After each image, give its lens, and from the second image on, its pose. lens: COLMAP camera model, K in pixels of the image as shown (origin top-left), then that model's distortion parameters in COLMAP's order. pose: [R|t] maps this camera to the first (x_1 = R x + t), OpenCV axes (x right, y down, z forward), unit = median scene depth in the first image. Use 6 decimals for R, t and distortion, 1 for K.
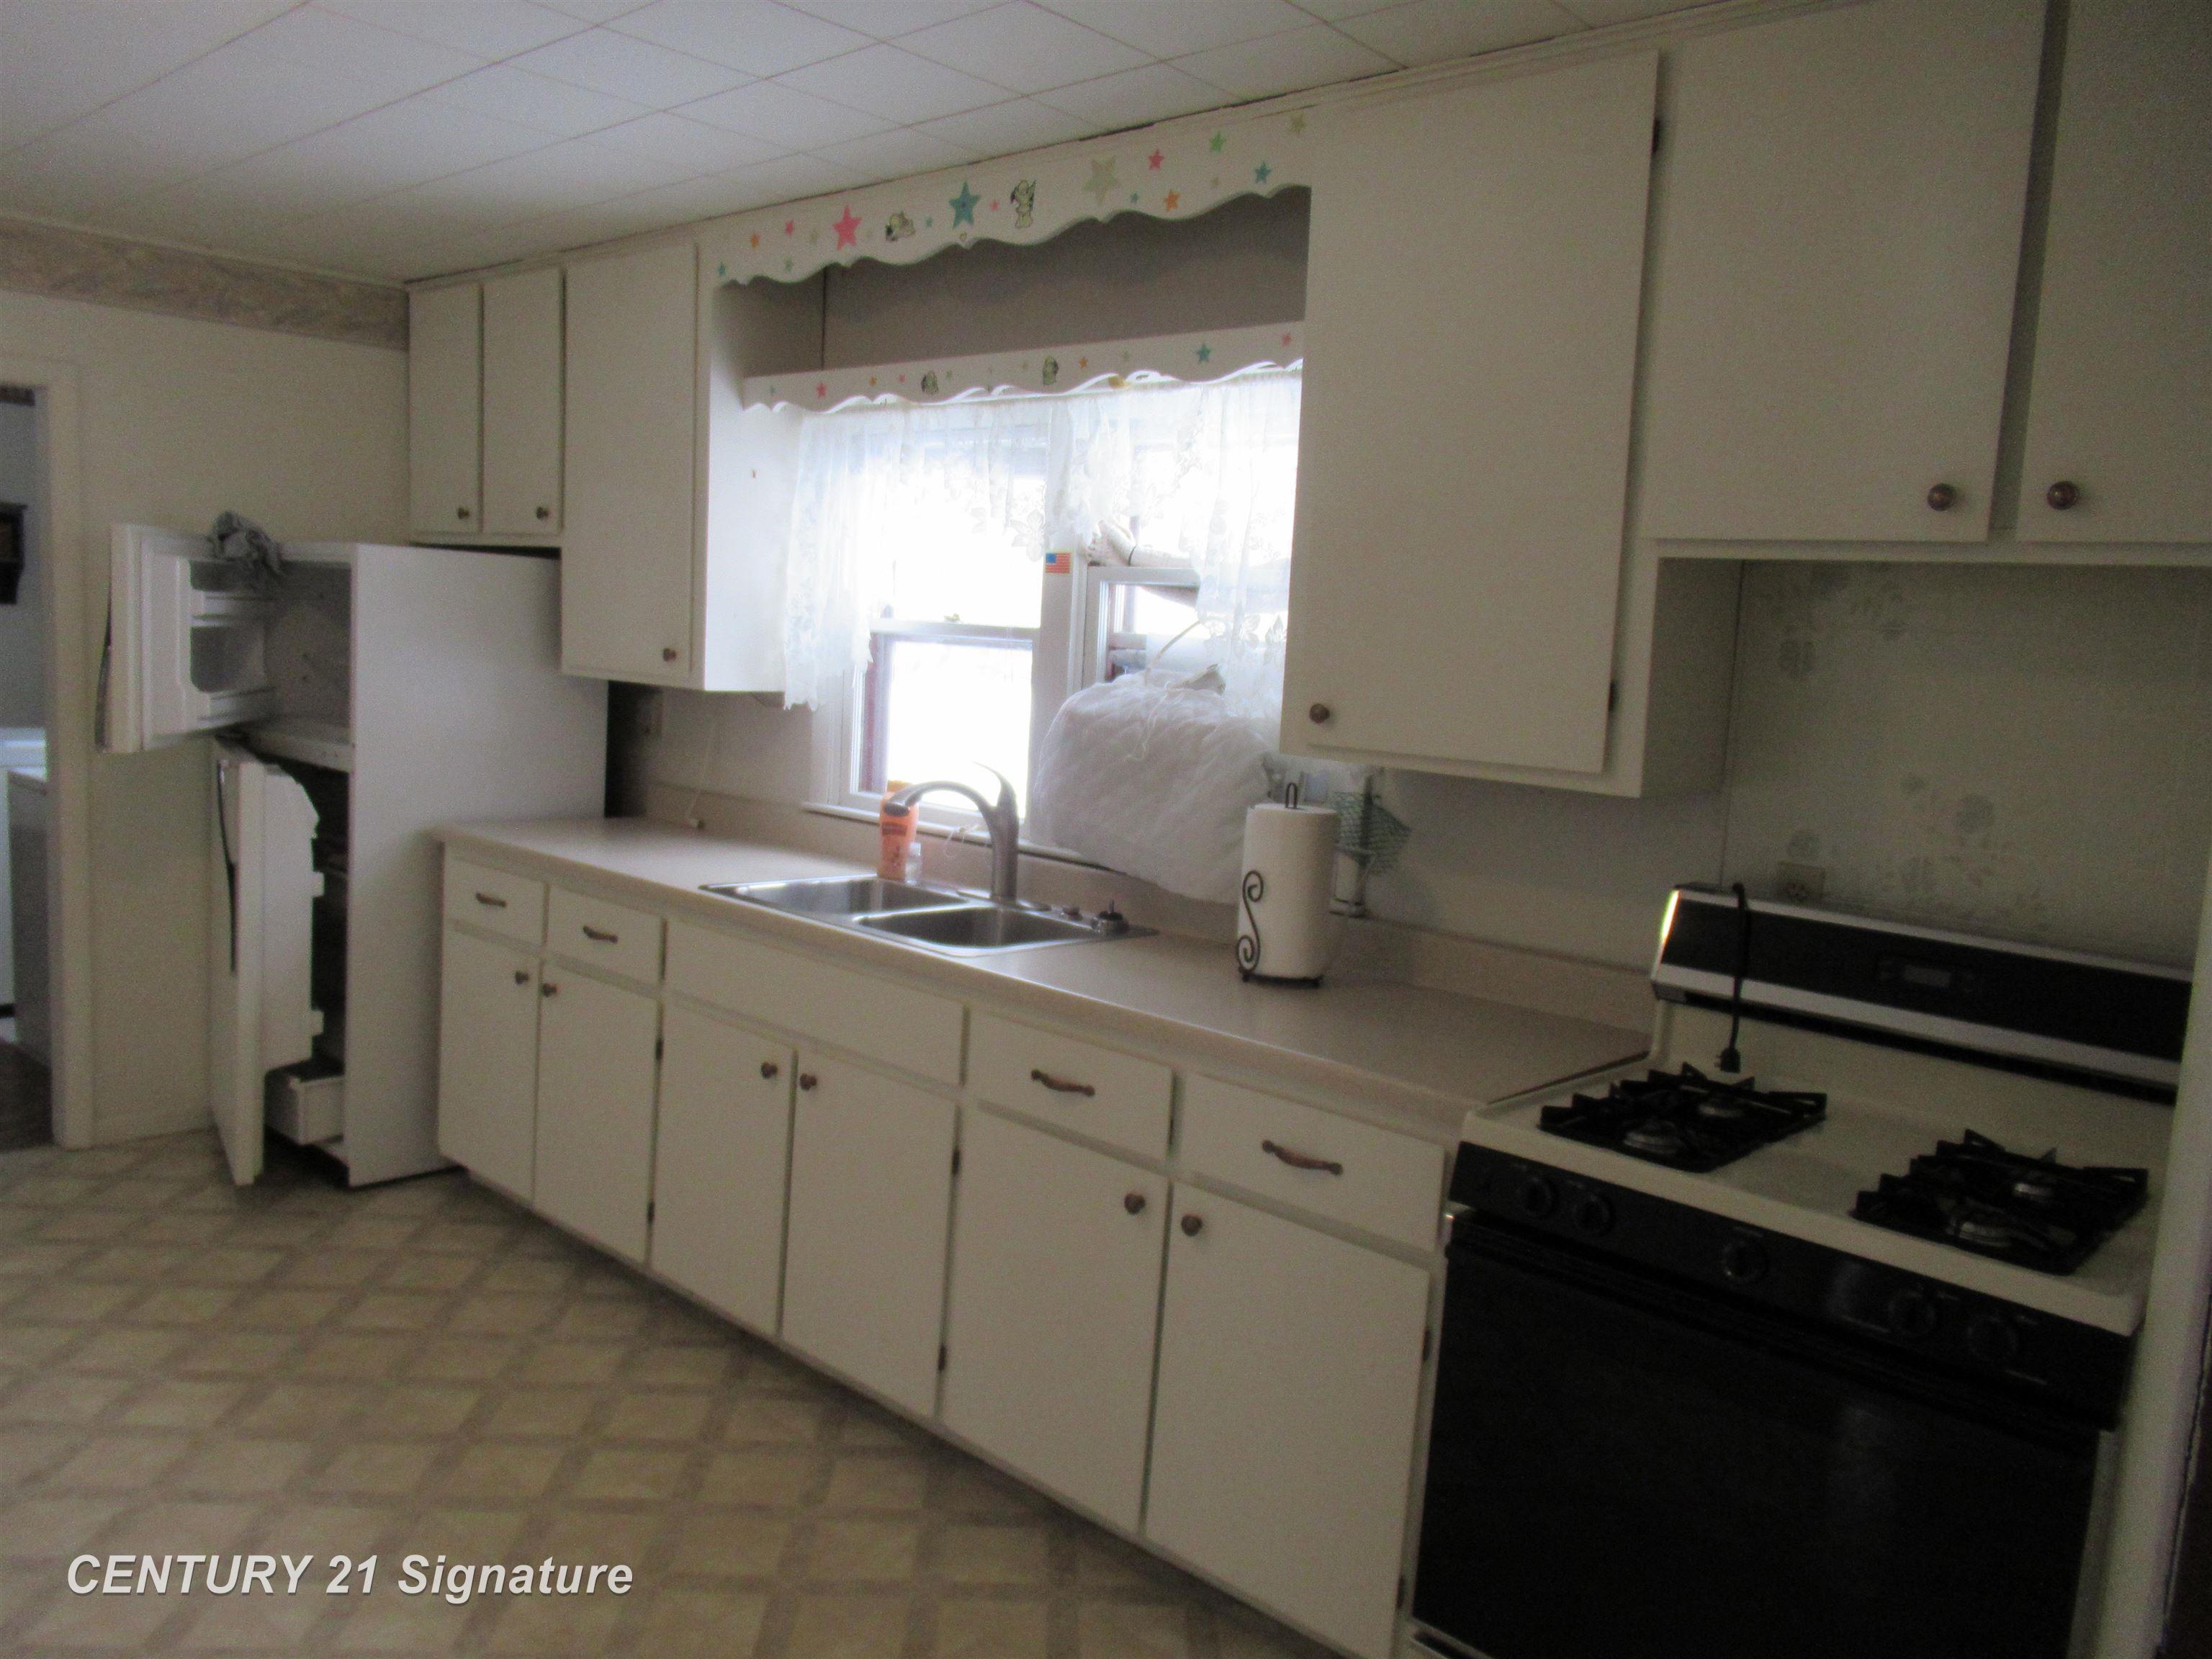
lens RADIAL K [[1663.1, 0, 1110.9], [0, 1663.1, 835.6], [0, 0, 1]] dist [-0.002395, -0.003036]
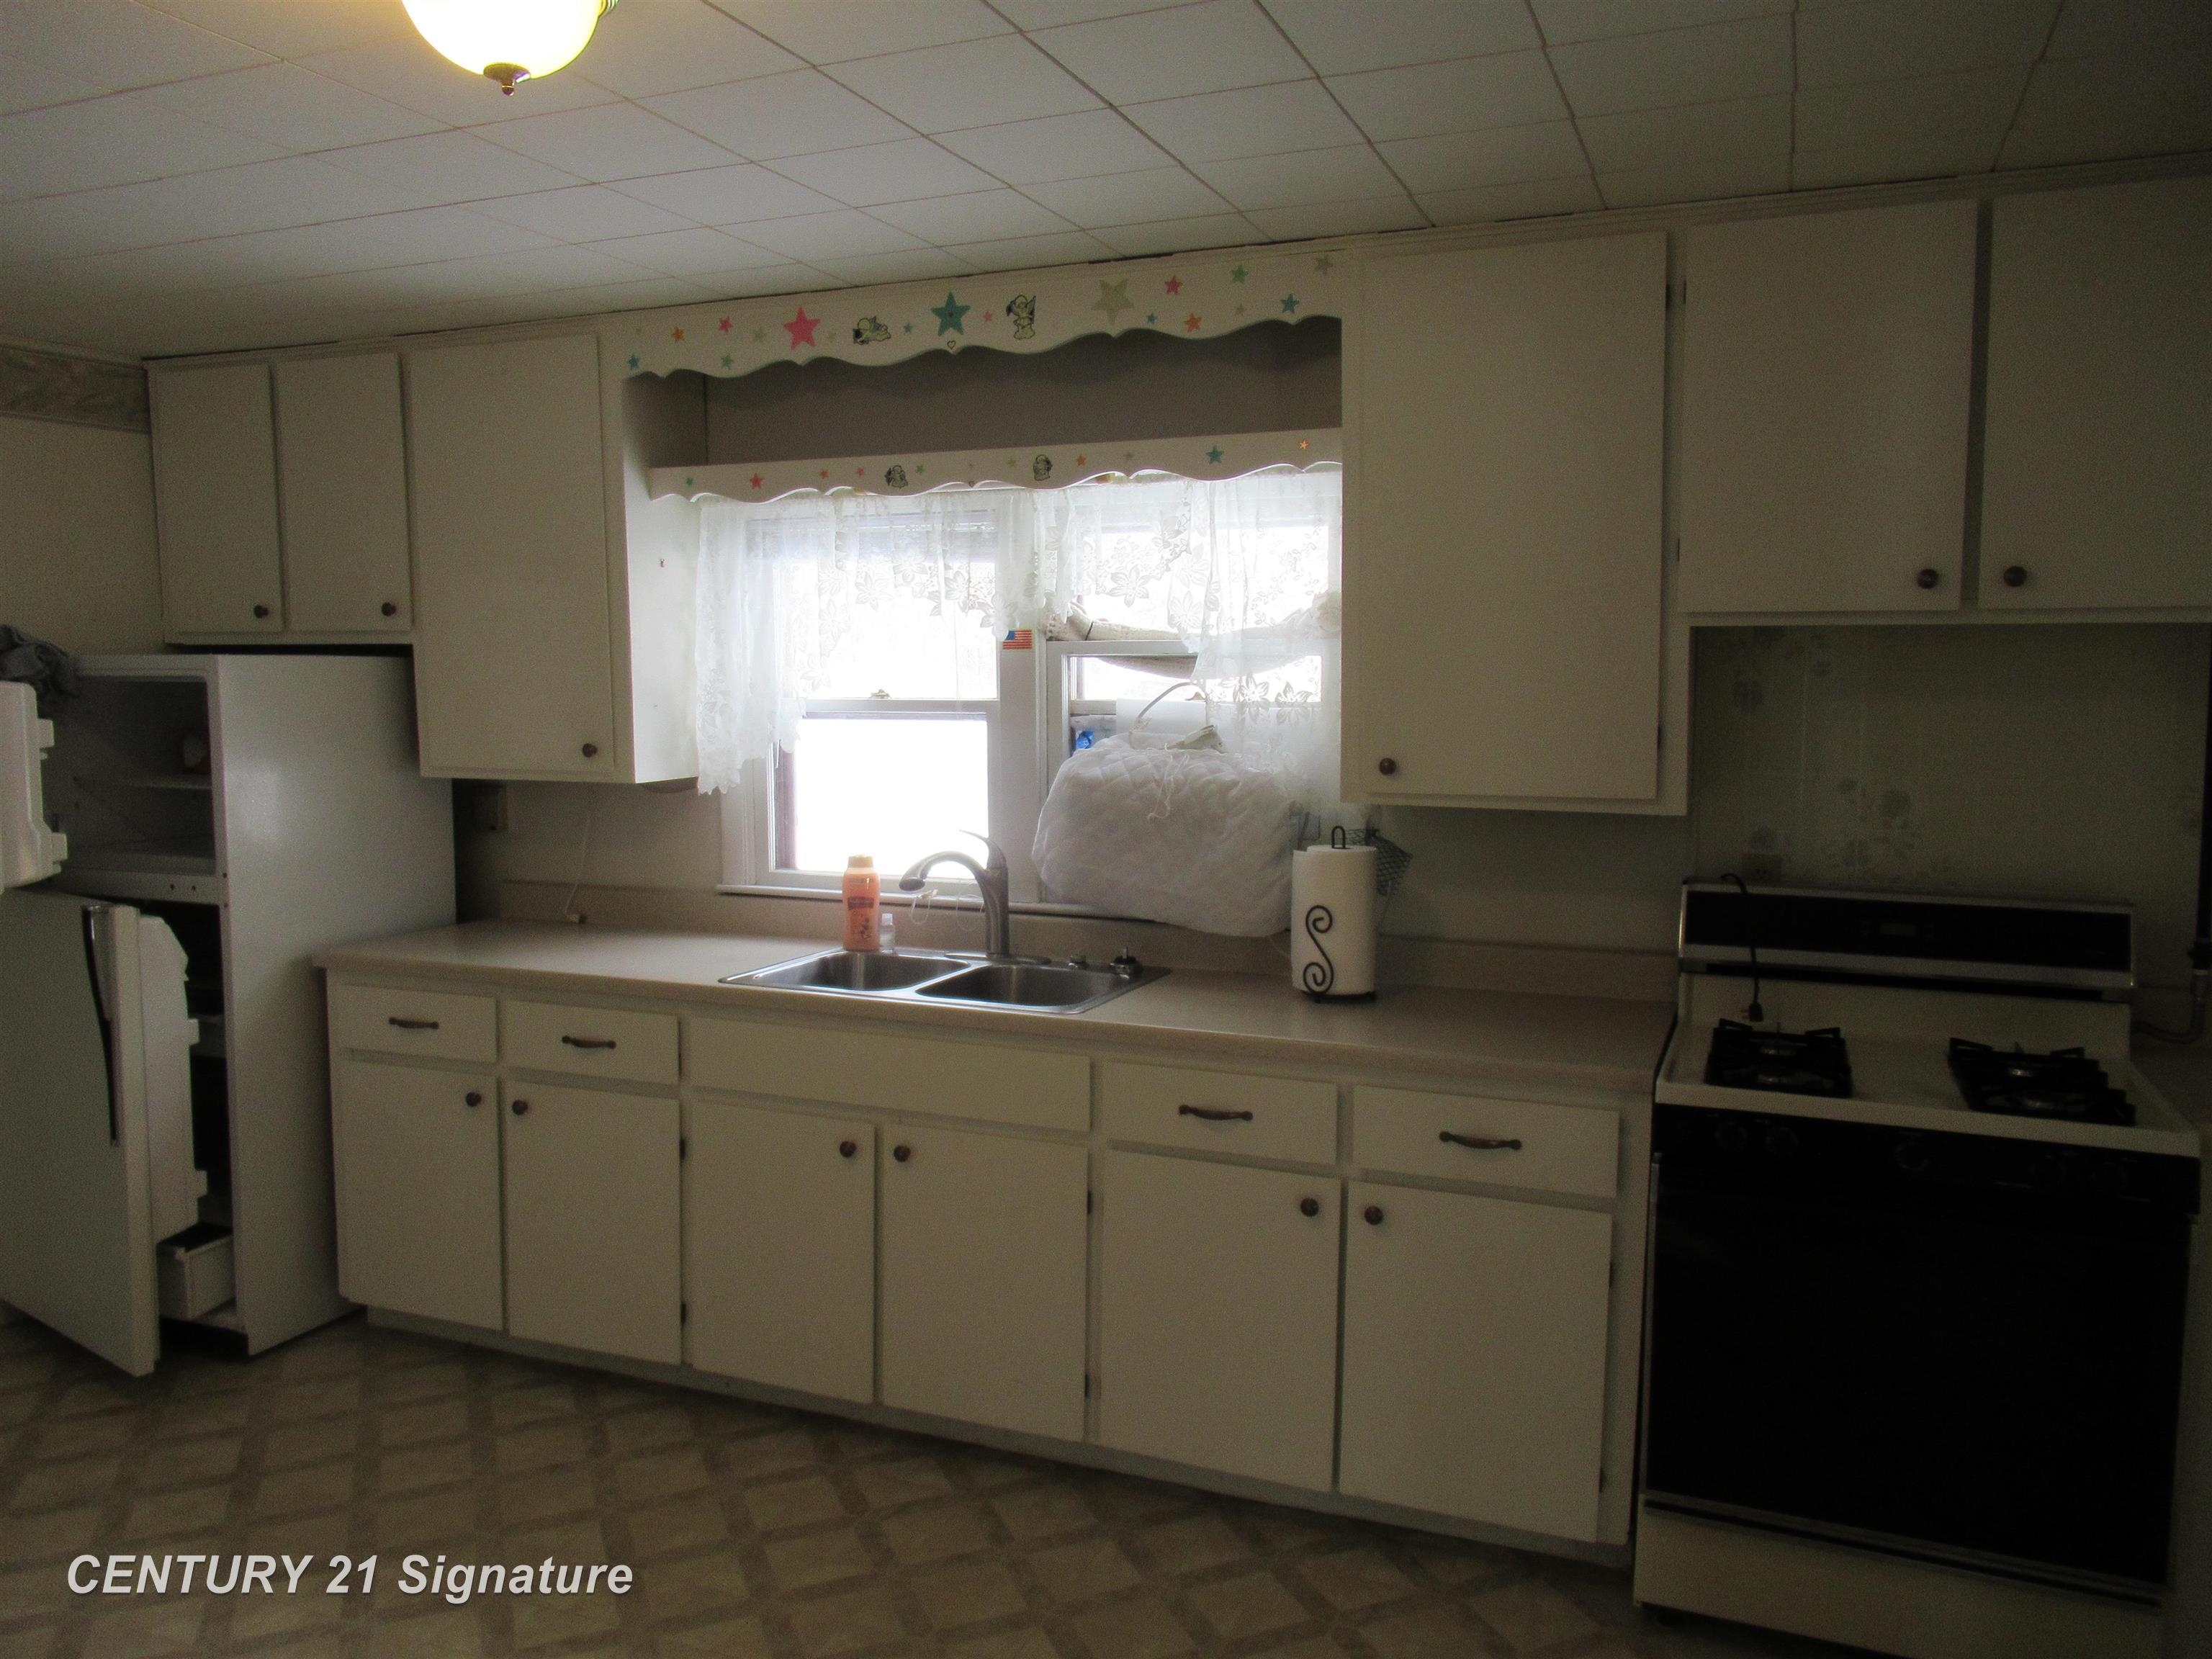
lens RADIAL K [[1663.1, 0, 1110.9], [0, 1663.1, 835.6], [0, 0, 1]] dist [-0.002395, -0.003036]
pose [[0.936996, -0.095634, 0.335994, -0.365016], [0.098208, 0.995122, 0.009365, -0.043930], [-0.335250, 0.024222, 0.941818, -0.030317]]
